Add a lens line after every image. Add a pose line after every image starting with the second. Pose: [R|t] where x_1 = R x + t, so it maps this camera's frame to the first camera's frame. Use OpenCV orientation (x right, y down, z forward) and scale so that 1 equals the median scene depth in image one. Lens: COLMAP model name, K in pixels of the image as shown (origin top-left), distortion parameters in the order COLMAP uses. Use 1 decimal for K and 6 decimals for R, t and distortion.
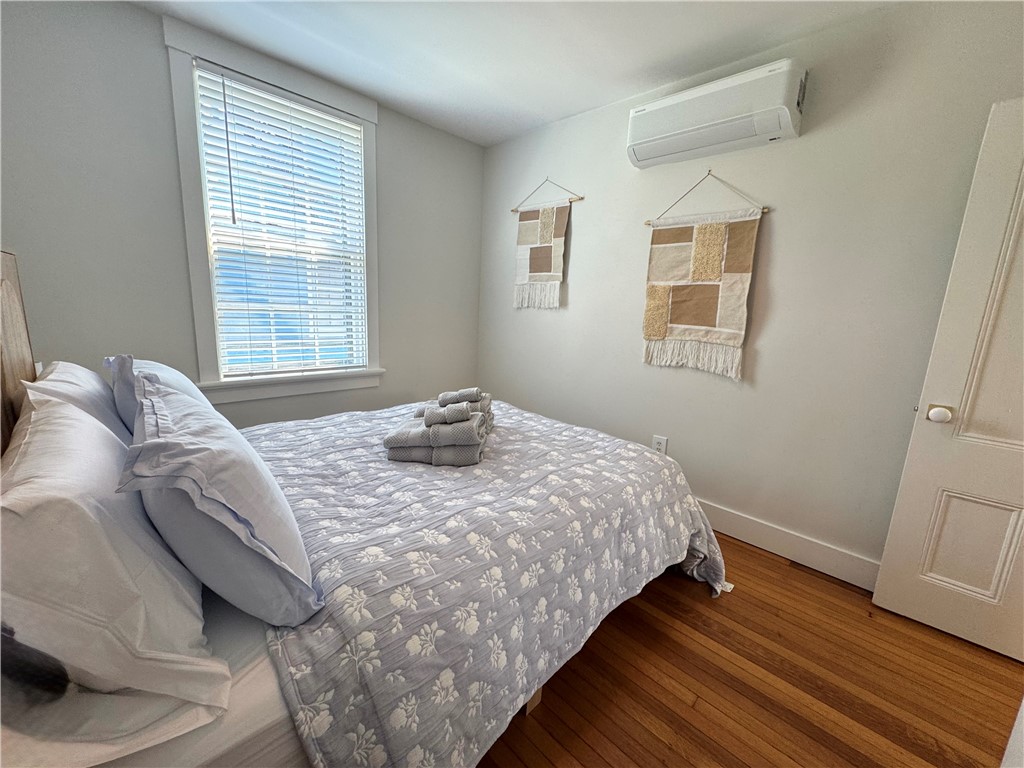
lens RADIAL K [[407.0, 0, 511.2], [0, 407.0, 385.1], [0, 0, 1]] dist [-0.001444, -0.000143]
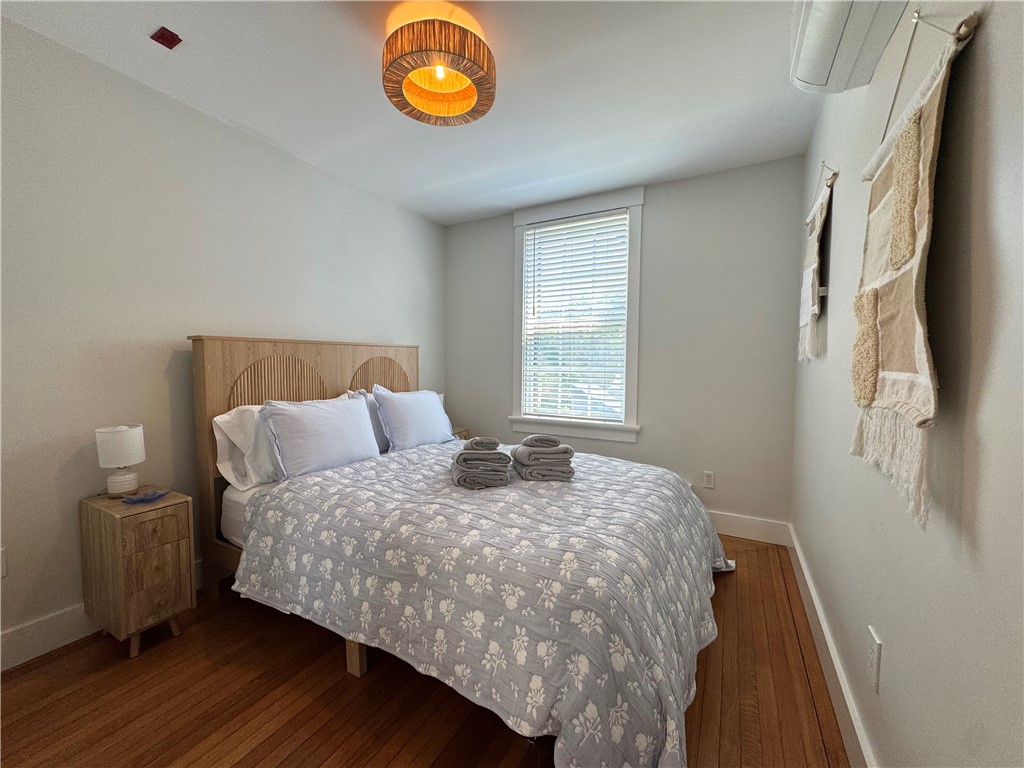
lens RADIAL K [[407.0, 0, 511.2], [0, 407.0, 385.1], [0, 0, 1]] dist [-0.001444, -0.000143]
pose [[0.272593, 0.002337, -0.962127, 0.775489], [-0.178873, 0.982686, -0.048292, -0.047241], [0.945356, 0.185263, 0.268291, 0.548831]]
